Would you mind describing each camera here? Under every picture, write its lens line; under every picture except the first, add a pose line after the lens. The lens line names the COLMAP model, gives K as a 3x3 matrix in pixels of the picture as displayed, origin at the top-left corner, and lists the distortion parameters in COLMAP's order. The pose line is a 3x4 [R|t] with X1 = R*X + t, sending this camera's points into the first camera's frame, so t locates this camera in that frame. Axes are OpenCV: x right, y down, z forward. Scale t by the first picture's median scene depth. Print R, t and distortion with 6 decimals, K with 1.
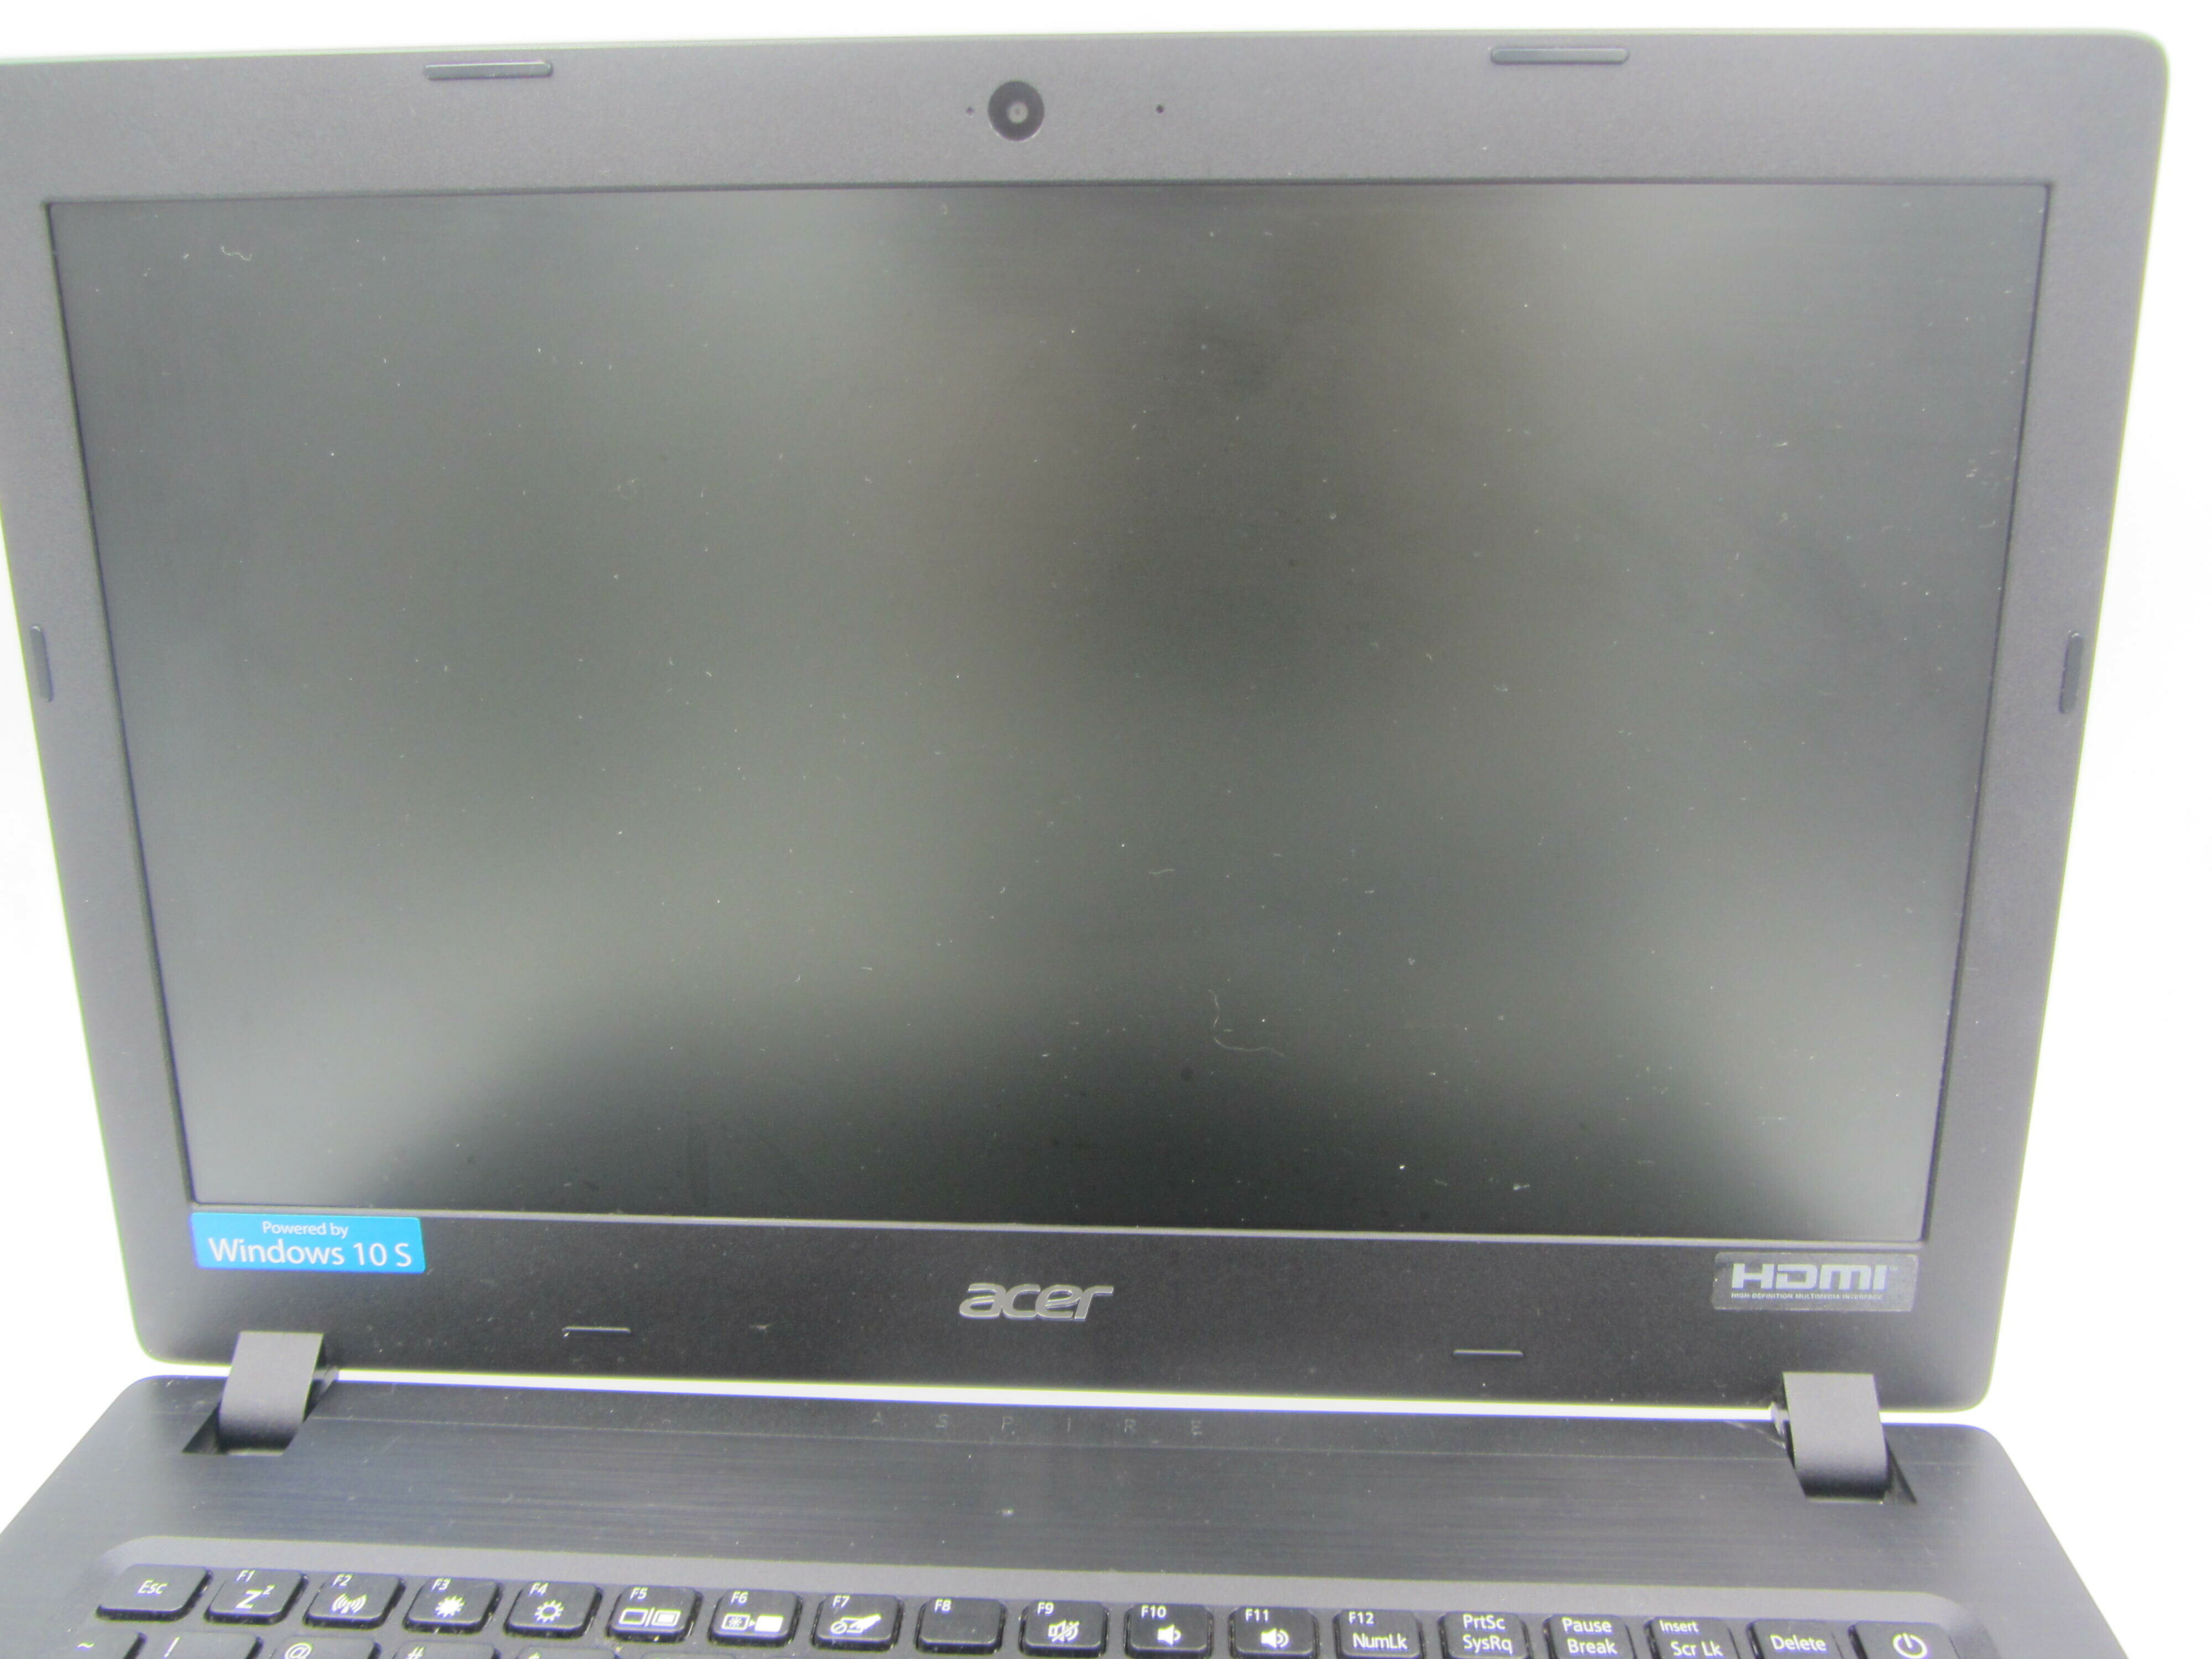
lens RADIAL K [[1838.5, 0, 1120.3], [0, 1838.5, 786.9], [0, 0, 1]] dist [-0.034904, 0.008040]
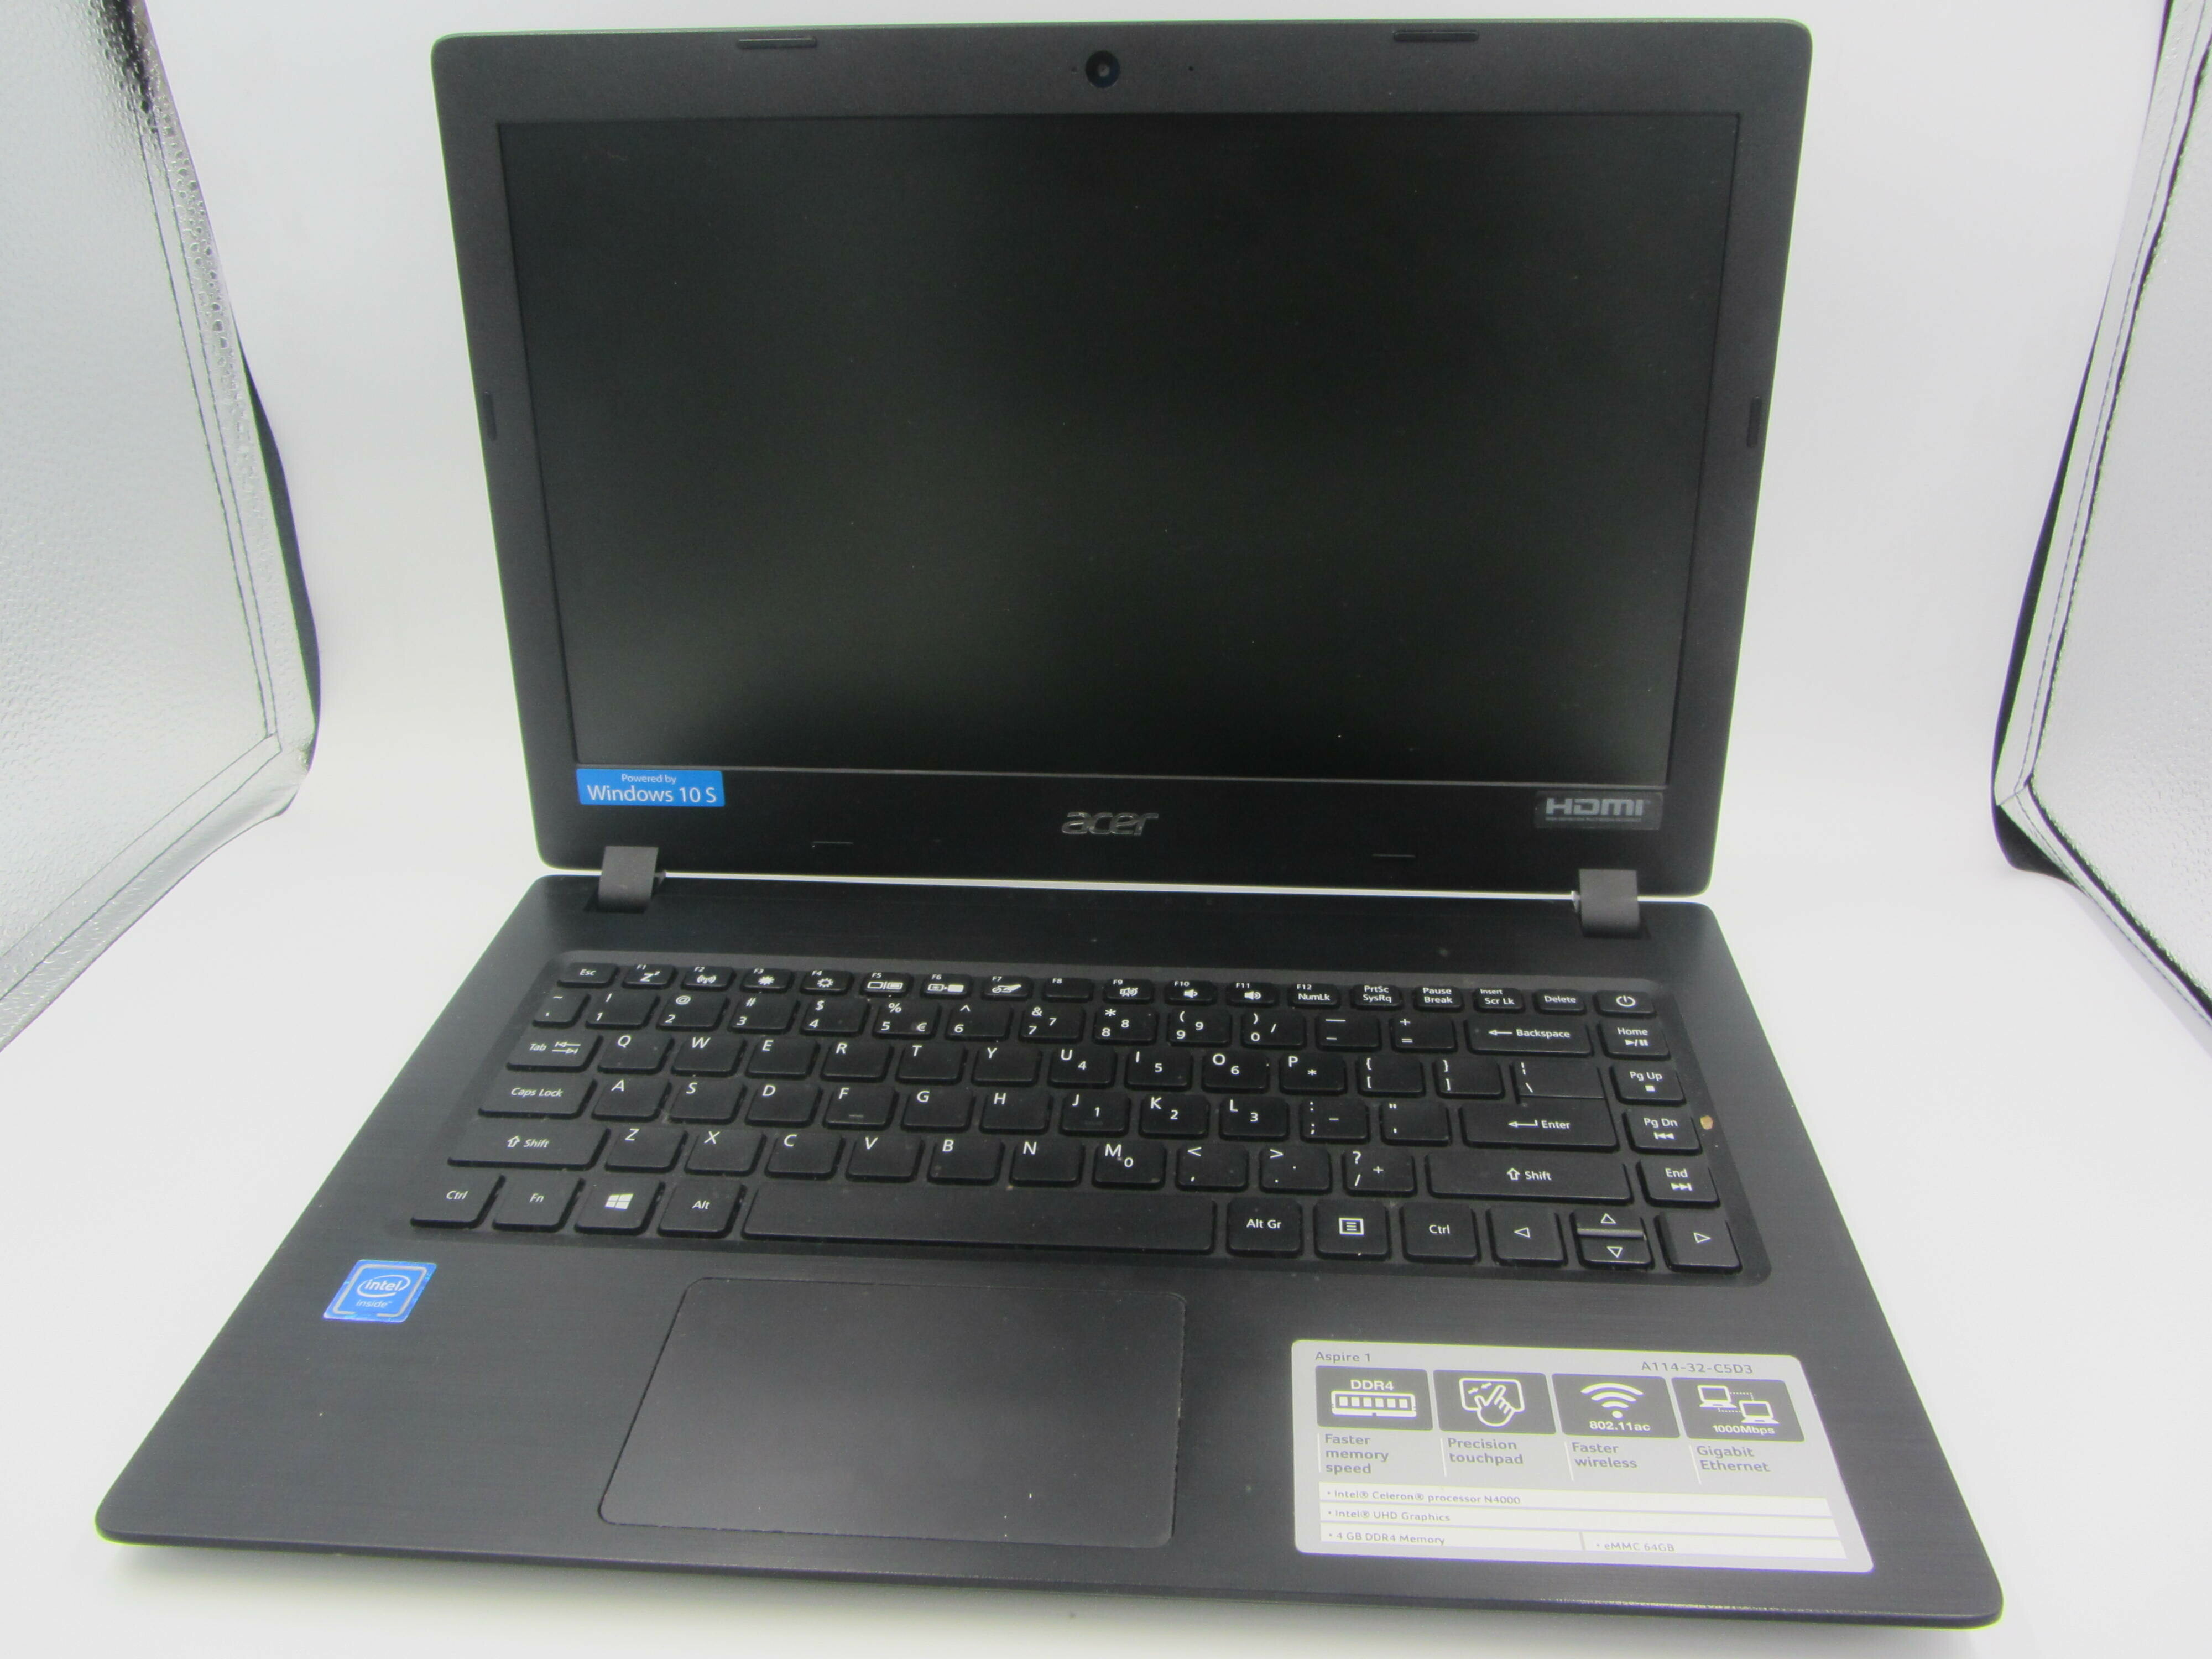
lens RADIAL K [[1838.5, 0, 1117.6], [0, 1838.5, 797.9], [0, 0, 1]] dist [-0.034904, 0.008040]
pose [[0.999720, 0.004903, -0.023170, -0.002391], [-0.001905, 0.991817, 0.127655, 0.056626], [0.023607, -0.127575, 0.991548, -0.598810]]
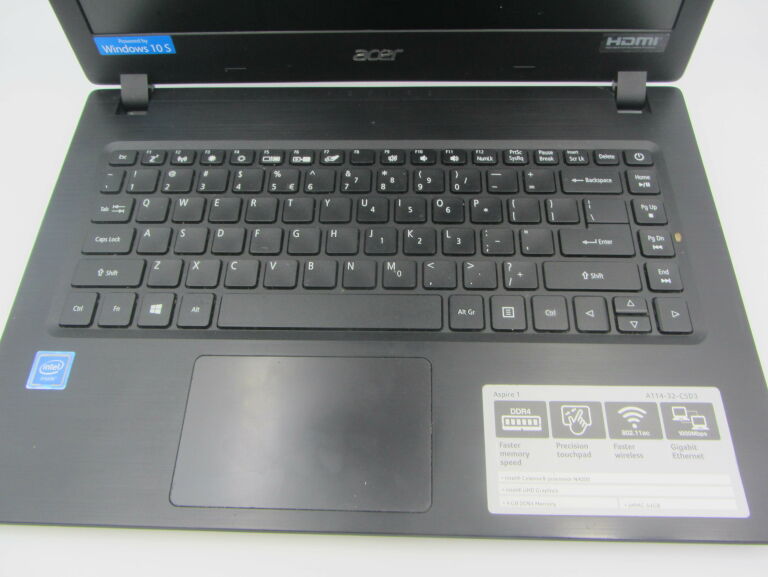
lens RADIAL K [[638.3, 0, 390.8], [0, 638.3, 286.0], [0, 0, 1]] dist [-0.034904, 0.008040]
pose [[0.999452, -0.031825, -0.009111, -0.028003], [0.030171, 0.762454, 0.646339, -0.113514], [-0.013623, -0.646259, 0.762996, -0.060607]]
